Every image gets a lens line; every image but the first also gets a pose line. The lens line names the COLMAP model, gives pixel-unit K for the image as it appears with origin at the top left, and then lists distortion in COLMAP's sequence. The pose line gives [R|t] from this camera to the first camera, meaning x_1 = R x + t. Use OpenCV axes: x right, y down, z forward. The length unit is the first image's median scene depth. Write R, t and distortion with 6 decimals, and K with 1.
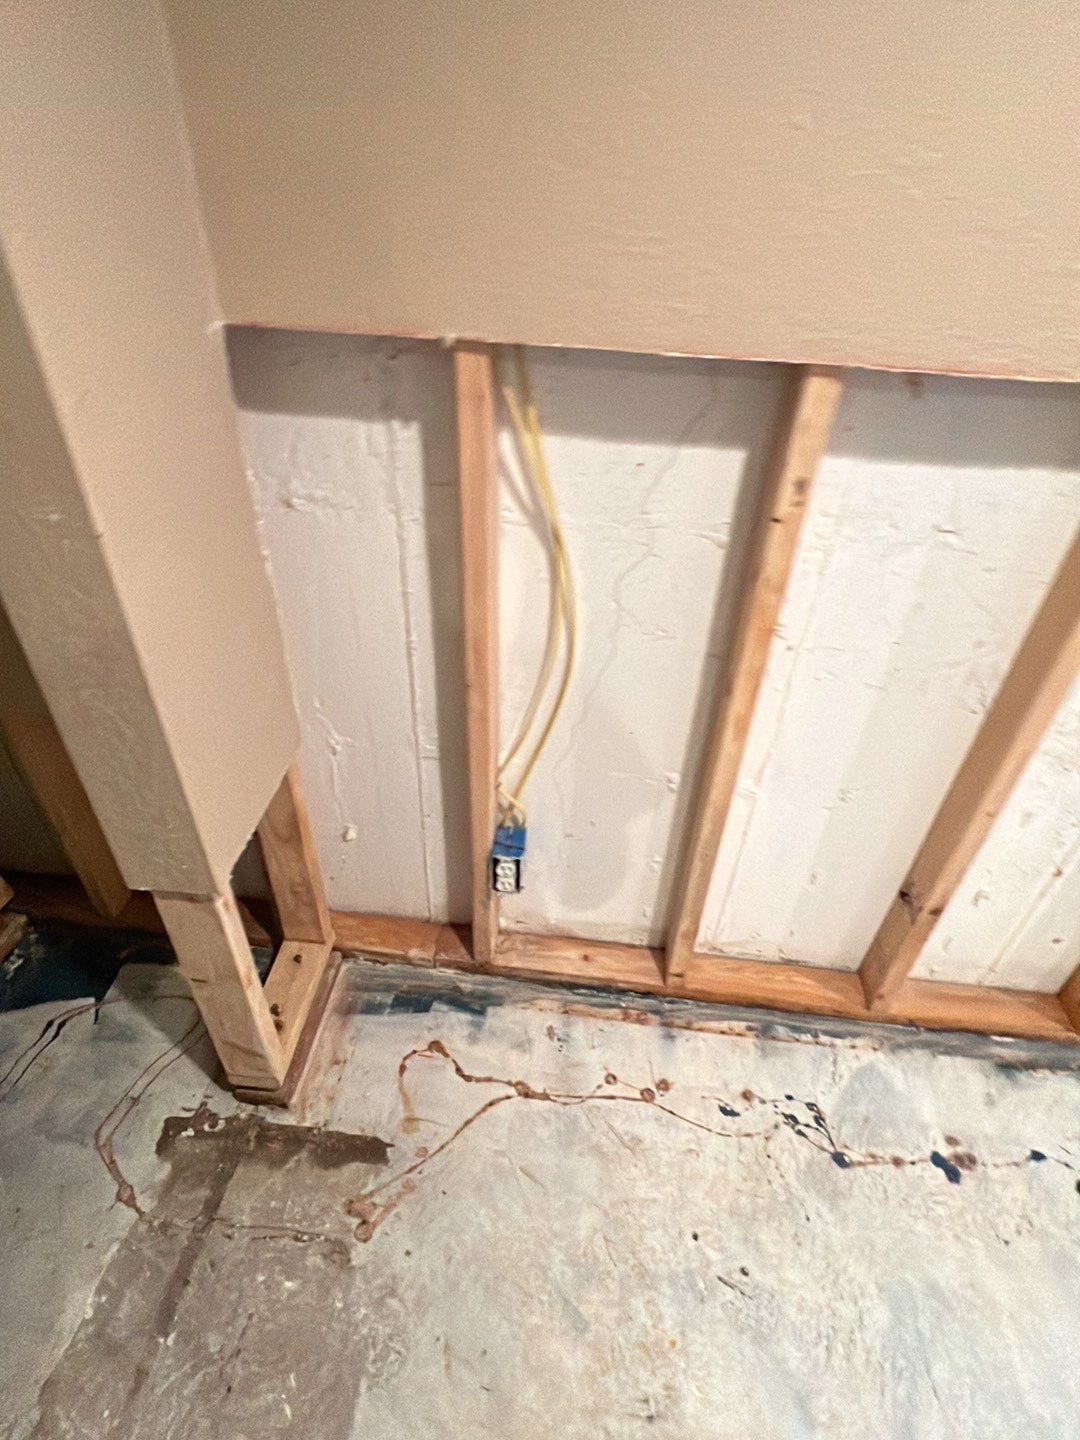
lens RADIAL K [[732.0, 0, 544.9], [0, 732.0, 715.3], [0, 0, 1]] dist [-0.002025, 0.000329]
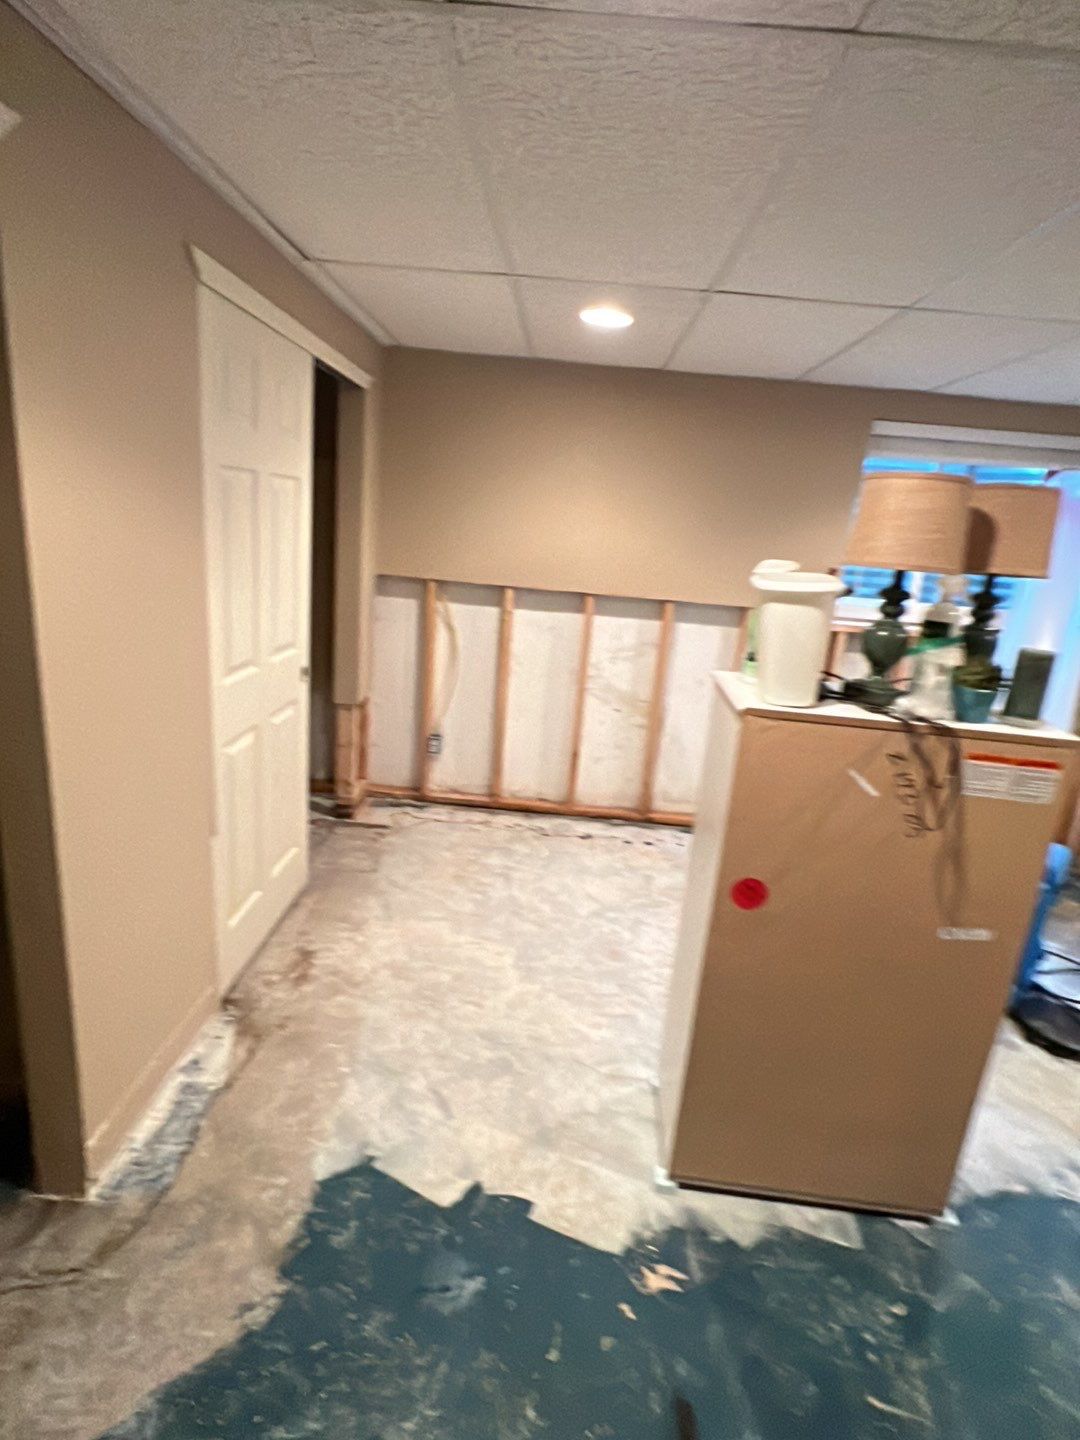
lens RADIAL K [[732.0, 0, 540.5], [0, 732.0, 711.7], [0, 0, 1]] dist [-0.002025, 0.000329]
pose [[0.996488, 0.022785, 0.080573, 0.137266], [0.008204, 0.931066, -0.364759, 1.203314], [-0.083330, 0.364139, 0.927609, -1.863663]]
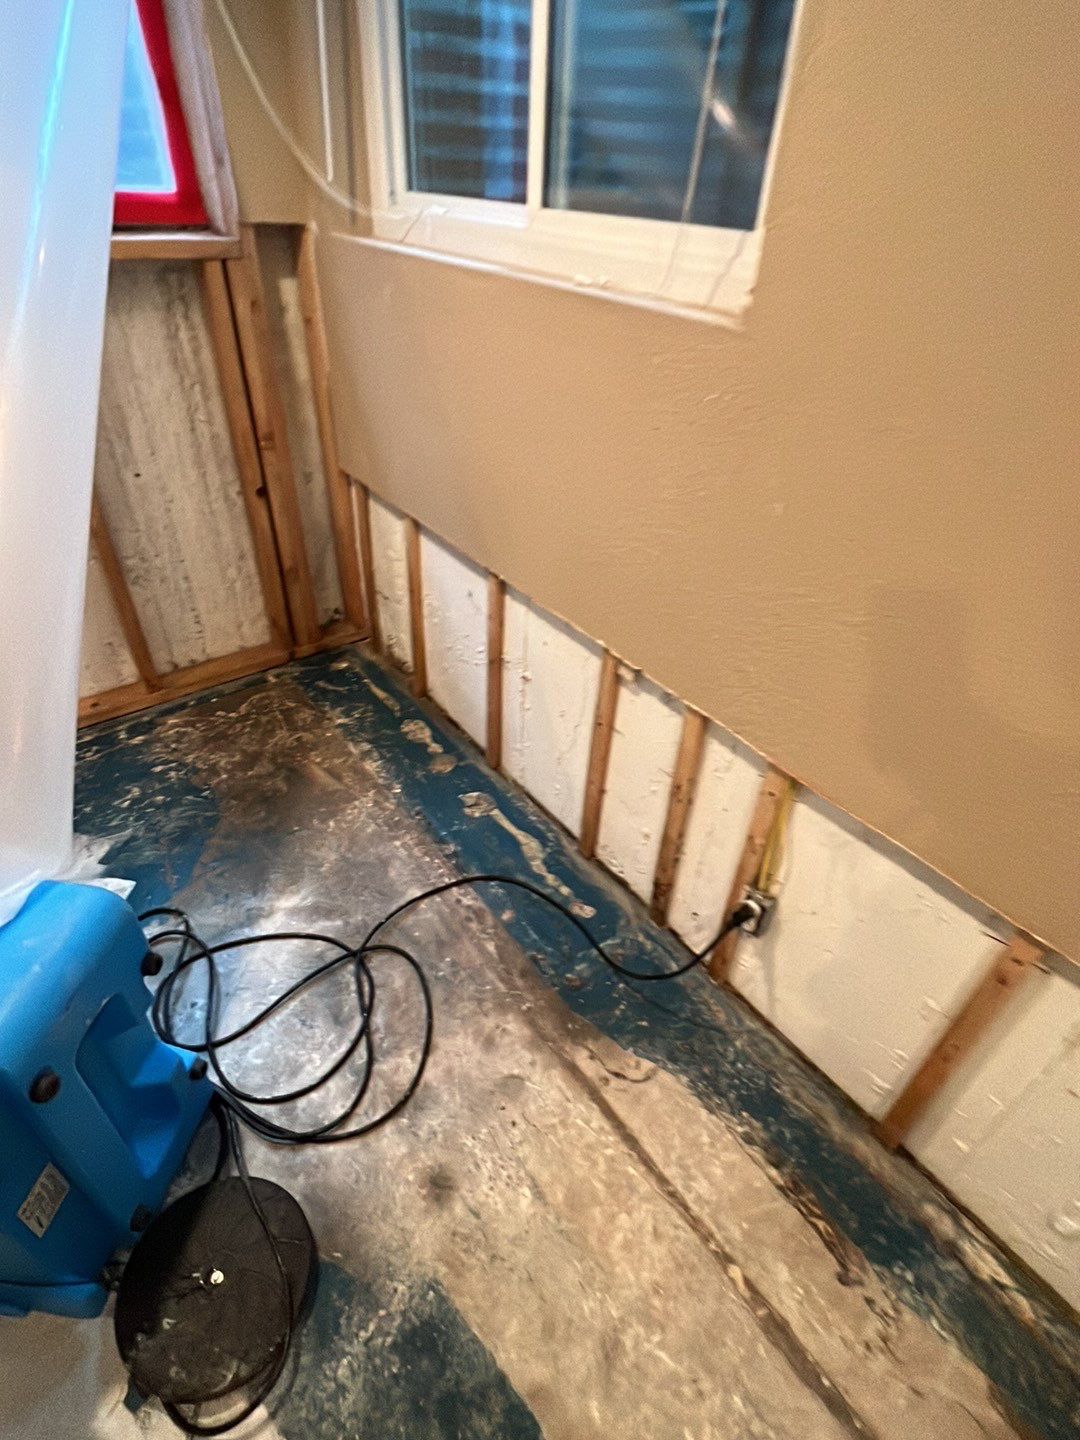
lens RADIAL K [[732.0, 0, 544.0], [0, 732.0, 713.1], [0, 0, 1]] dist [-0.002025, 0.000329]
pose [[0.713637, -0.423163, 0.558260, 1.744001], [0.397360, 0.900844, 0.174888, 0.707357], [-0.576911, 0.097024, 0.811024, -0.833177]]
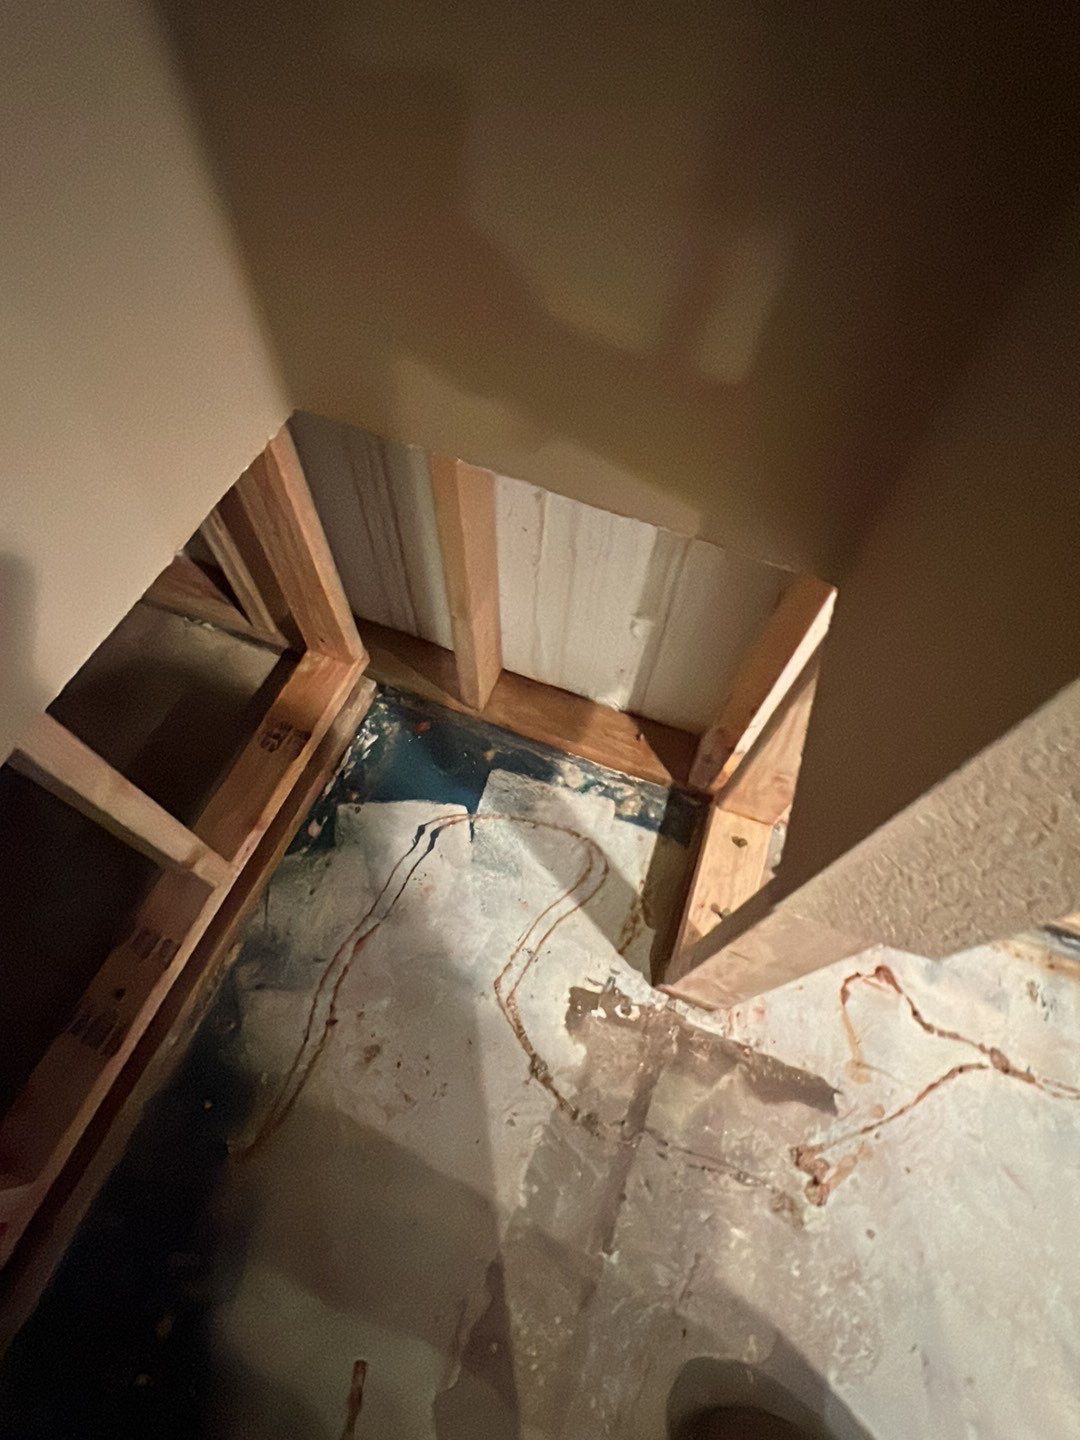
lens RADIAL K [[732.0, 0, 543.8], [0, 732.0, 712.8], [0, 0, 1]] dist [-0.002025, 0.000329]
pose [[0.966530, 0.222711, -0.127356, -0.509858], [-0.147745, 0.889017, 0.433383, -0.092347], [0.209741, -0.400061, 0.892166, 0.364511]]
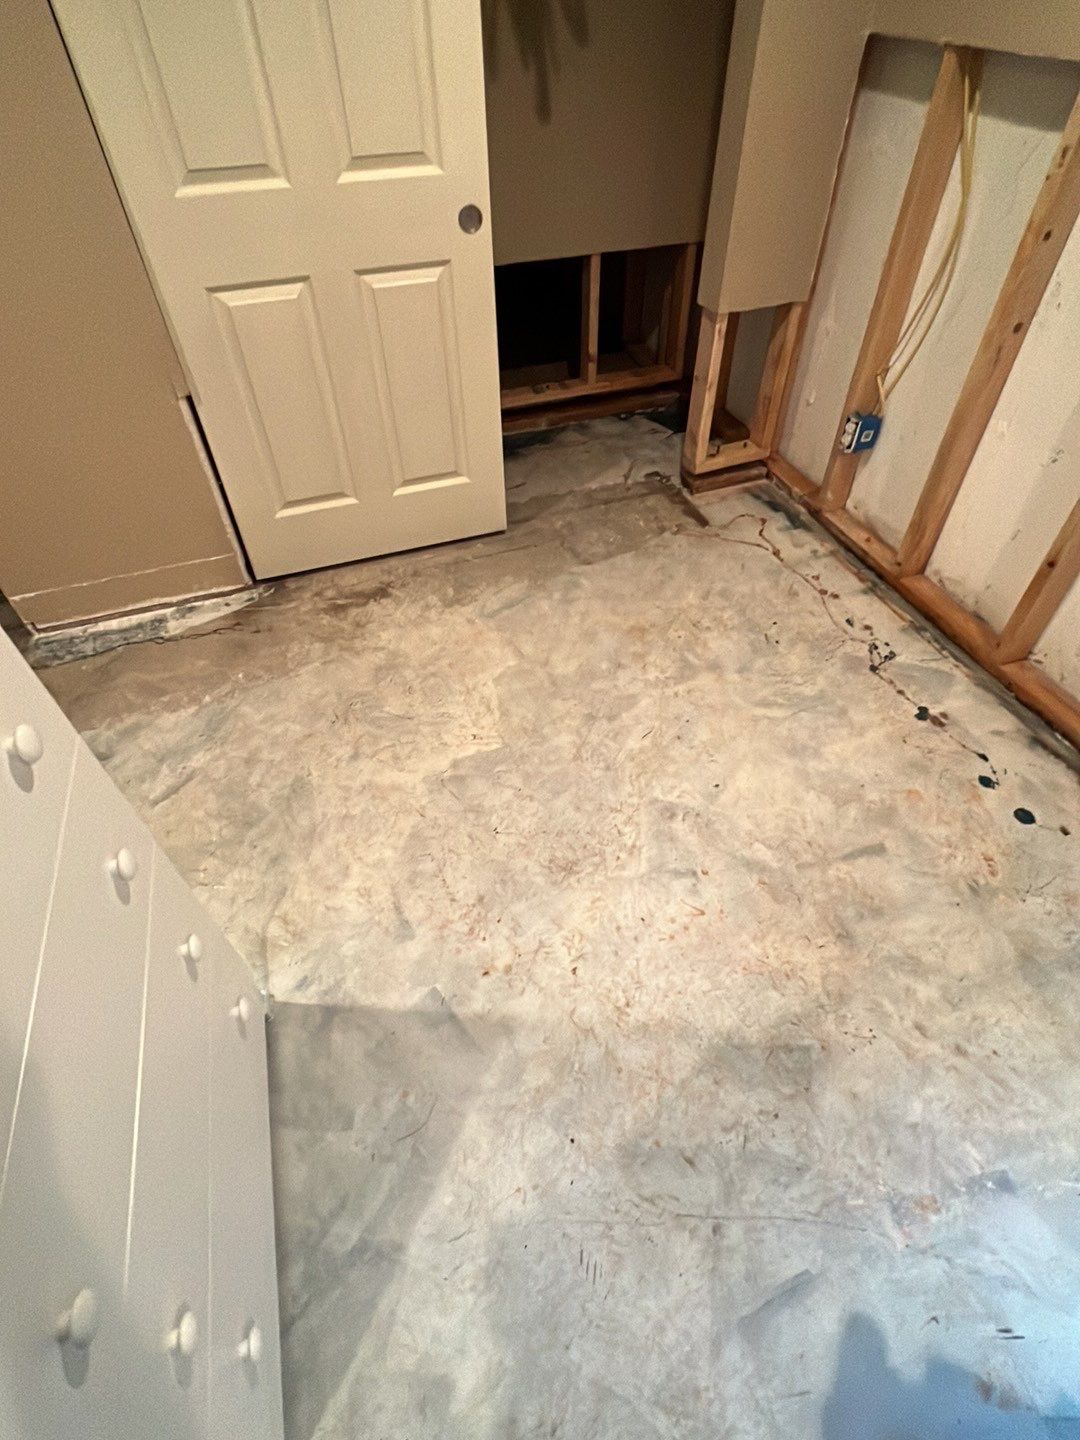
lens RADIAL K [[732.0, 0, 544.6], [0, 732.0, 713.3], [0, 0, 1]] dist [-0.002025, 0.000329]
pose [[0.440575, 0.621330, -0.647953, 1.158299], [-0.509666, 0.767298, 0.389224, 0.427789], [0.739009, 0.158757, 0.654723, -0.526000]]
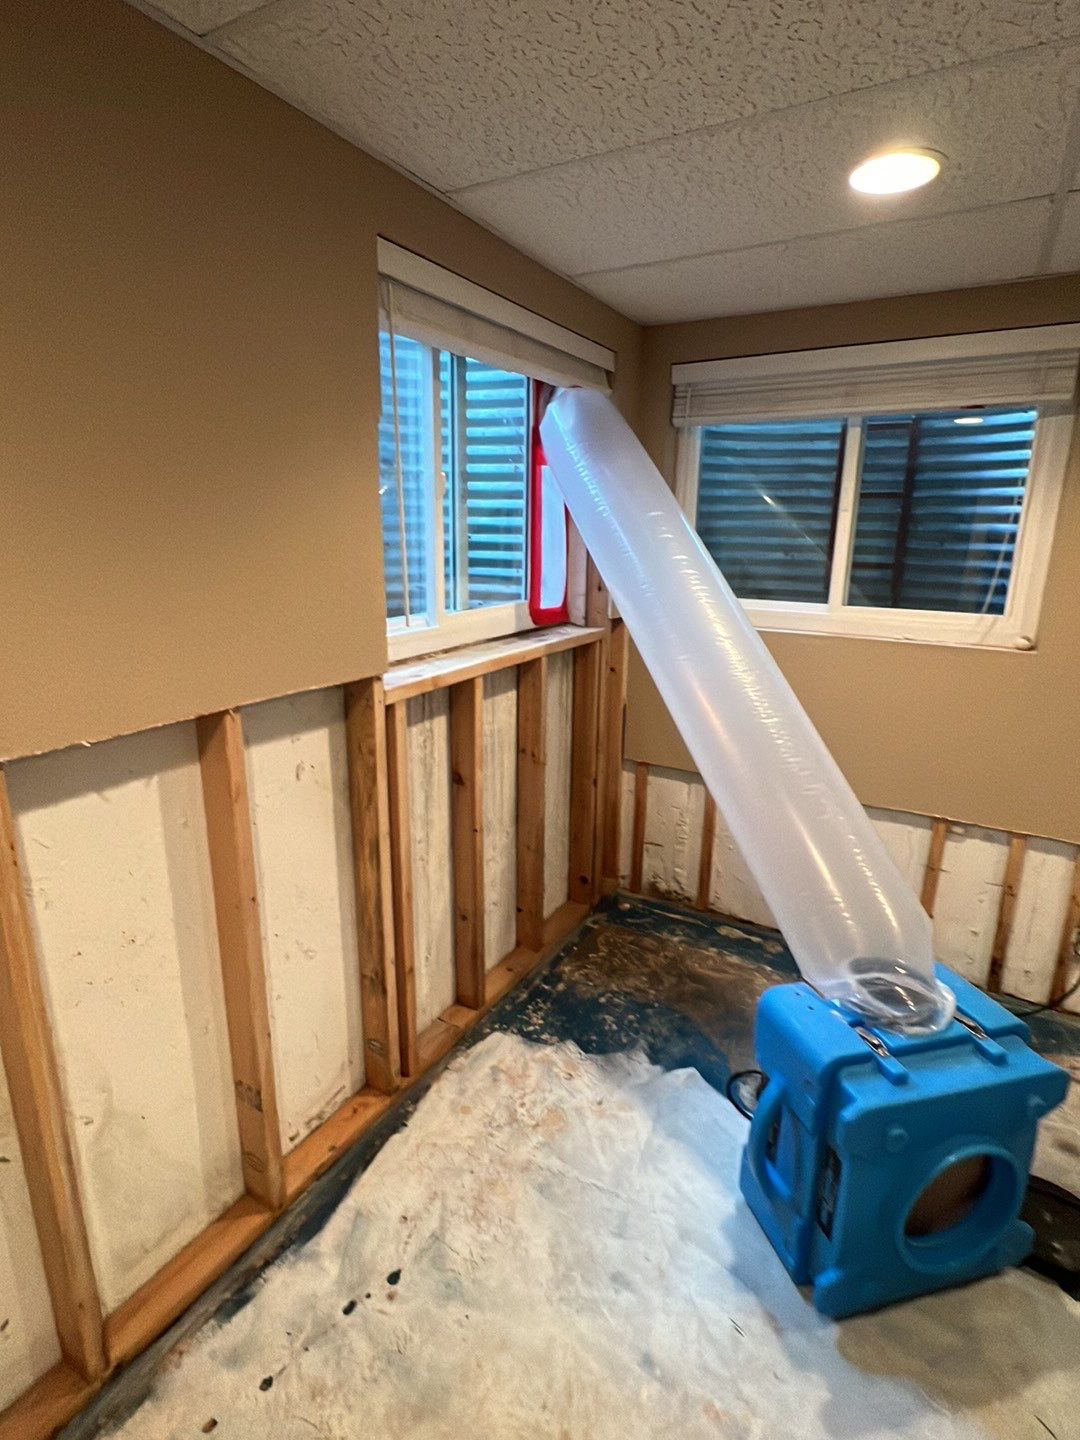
lens RADIAL K [[732.0, 0, 548.1], [0, 732.0, 714.5], [0, 0, 1]] dist [-0.002025, 0.000329]
pose [[0.398490, -0.257388, 0.880317, 0.423733], [0.543169, 0.839623, -0.000384, 0.056003], [-0.739035, 0.478314, 0.474386, -0.280555]]
